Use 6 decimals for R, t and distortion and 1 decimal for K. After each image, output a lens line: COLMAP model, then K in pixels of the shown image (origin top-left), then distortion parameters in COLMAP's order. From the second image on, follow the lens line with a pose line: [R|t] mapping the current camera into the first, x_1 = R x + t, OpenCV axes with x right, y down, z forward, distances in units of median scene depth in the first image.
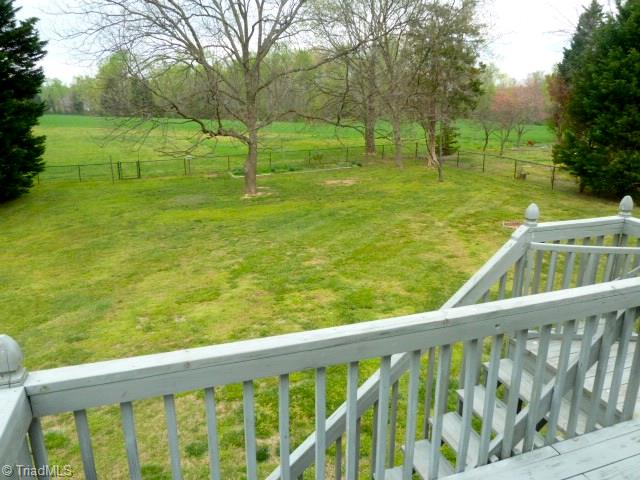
lens RADIAL K [[479.6, 0, 323.7], [0, 479.6, 233.9], [0, 0, 1]] dist [-0.024483, -0.005152]
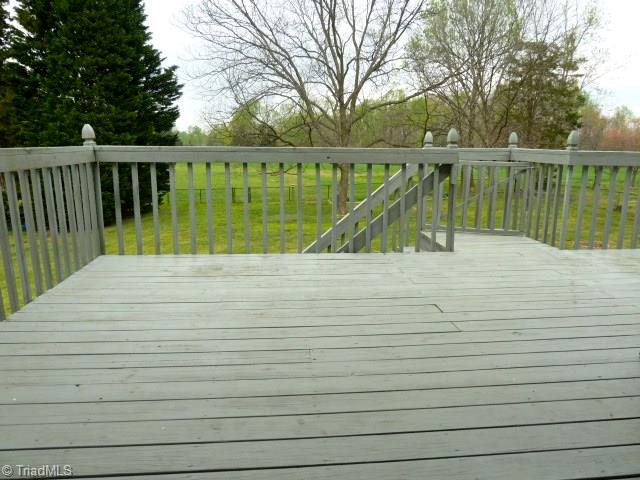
lens RADIAL K [[479.6, 0, 323.7], [0, 479.6, 233.9], [0, 0, 1]] dist [-0.024483, -0.005152]
pose [[0.971010, 0.043500, -0.235047, 0.071886], [-0.065507, 0.994083, -0.086645, 0.058445], [0.229887, 0.099530, 0.968114, -0.065797]]
